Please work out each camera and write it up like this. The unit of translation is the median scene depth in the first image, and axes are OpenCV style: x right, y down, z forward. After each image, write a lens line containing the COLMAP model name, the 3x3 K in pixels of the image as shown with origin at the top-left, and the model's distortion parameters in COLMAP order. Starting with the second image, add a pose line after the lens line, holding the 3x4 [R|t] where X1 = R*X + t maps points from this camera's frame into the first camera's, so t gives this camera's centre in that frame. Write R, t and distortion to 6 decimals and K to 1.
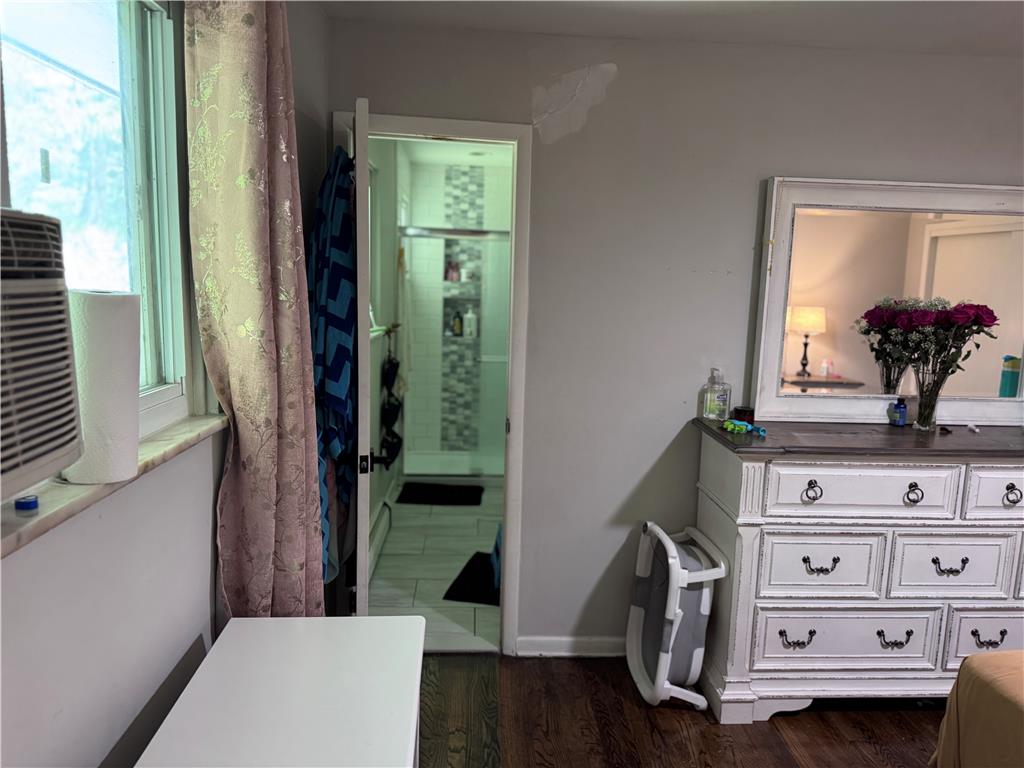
lens RADIAL K [[729.0, 0, 514.0], [0, 729.0, 382.5], [0, 0, 1]] dist [0.038806, -0.046865]
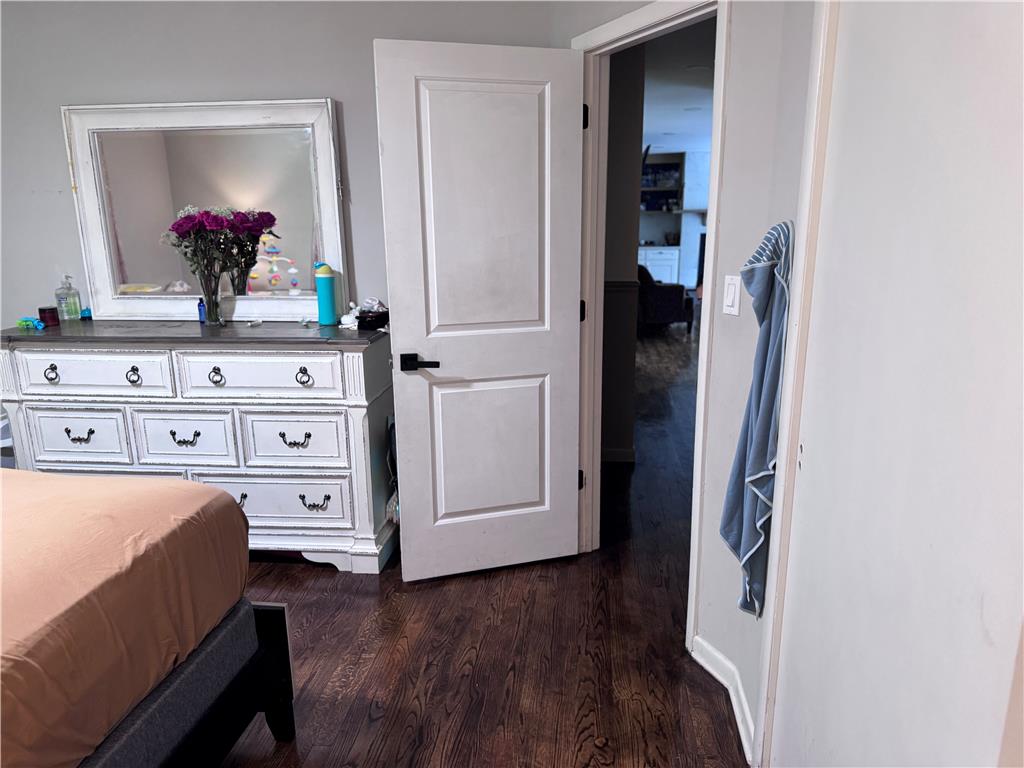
lens RADIAL K [[729.0, 0, 516.3], [0, 729.0, 391.5], [0, 0, 1]] dist [0.038806, -0.046865]
pose [[0.982812, -0.000510, -0.184609, 1.320785], [0.017525, 0.995738, 0.090551, 0.077949], [0.183776, -0.092230, 0.978632, -0.045773]]
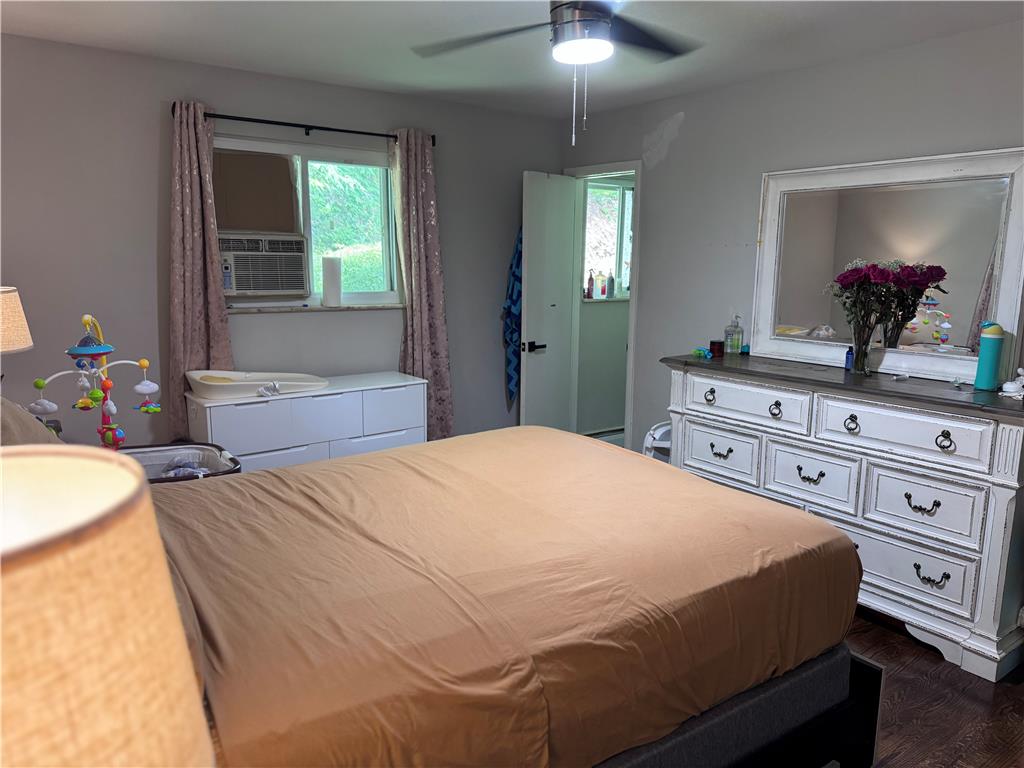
lens RADIAL K [[729.0, 0, 502.0], [0, 729.0, 383.2], [0, 0, 1]] dist [0.038806, -0.046865]
pose [[0.528089, 0.117330, -0.841044, 1.332987], [-0.115843, 0.991104, 0.065527, 0.073645], [0.841250, 0.062825, 0.536983, -0.113531]]
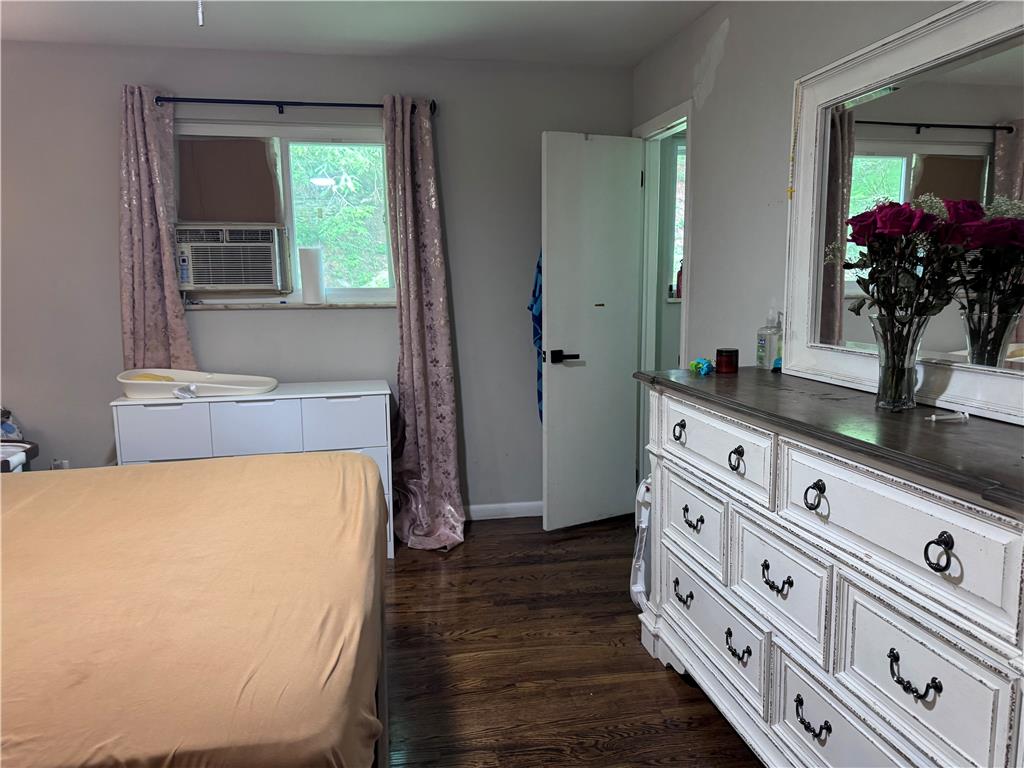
lens RADIAL K [[729.0, 0, 496.8], [0, 729.0, 382.2], [0, 0, 1]] dist [0.038806, -0.046865]
pose [[0.110478, 0.104460, -0.988374, 1.234173], [-0.129106, 0.987544, 0.089941, 0.031758], [0.985457, 0.117668, 0.122588, 0.618799]]
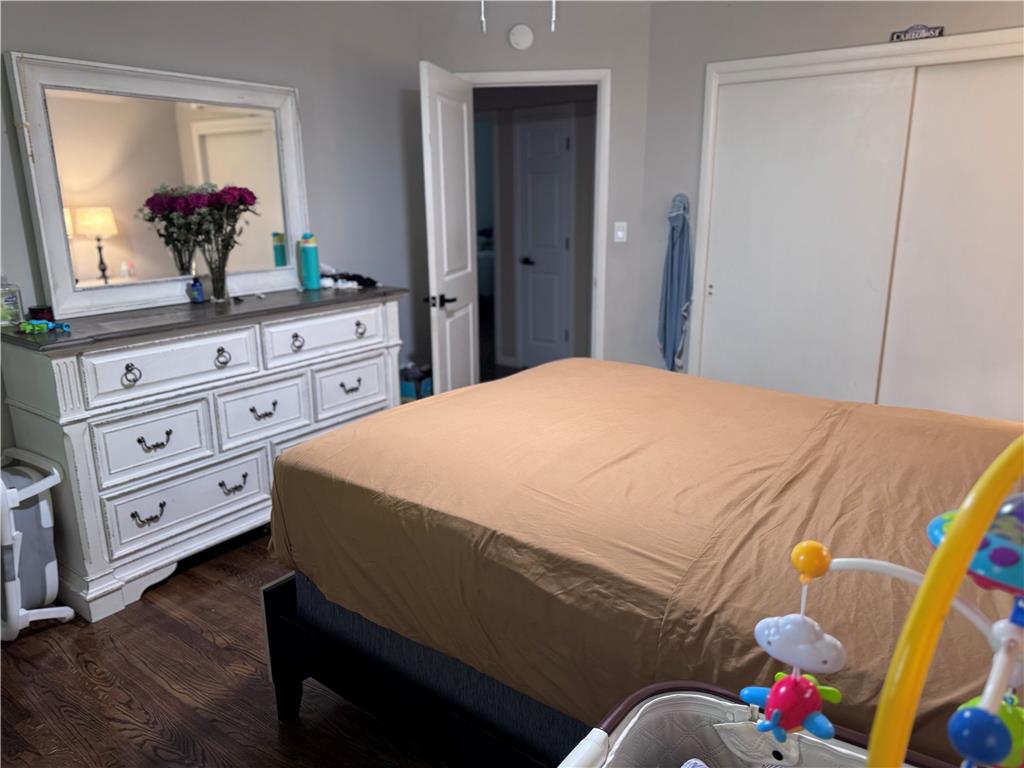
lens RADIAL K [[729.0, 0, 509.8], [0, 729.0, 383.3], [0, 0, 1]] dist [0.038806, -0.046865]
pose [[0.635550, -0.230268, 0.736921, -0.019648], [0.138866, 0.973015, 0.184278, 0.041809], [-0.759469, -0.014785, 0.650376, -0.076870]]
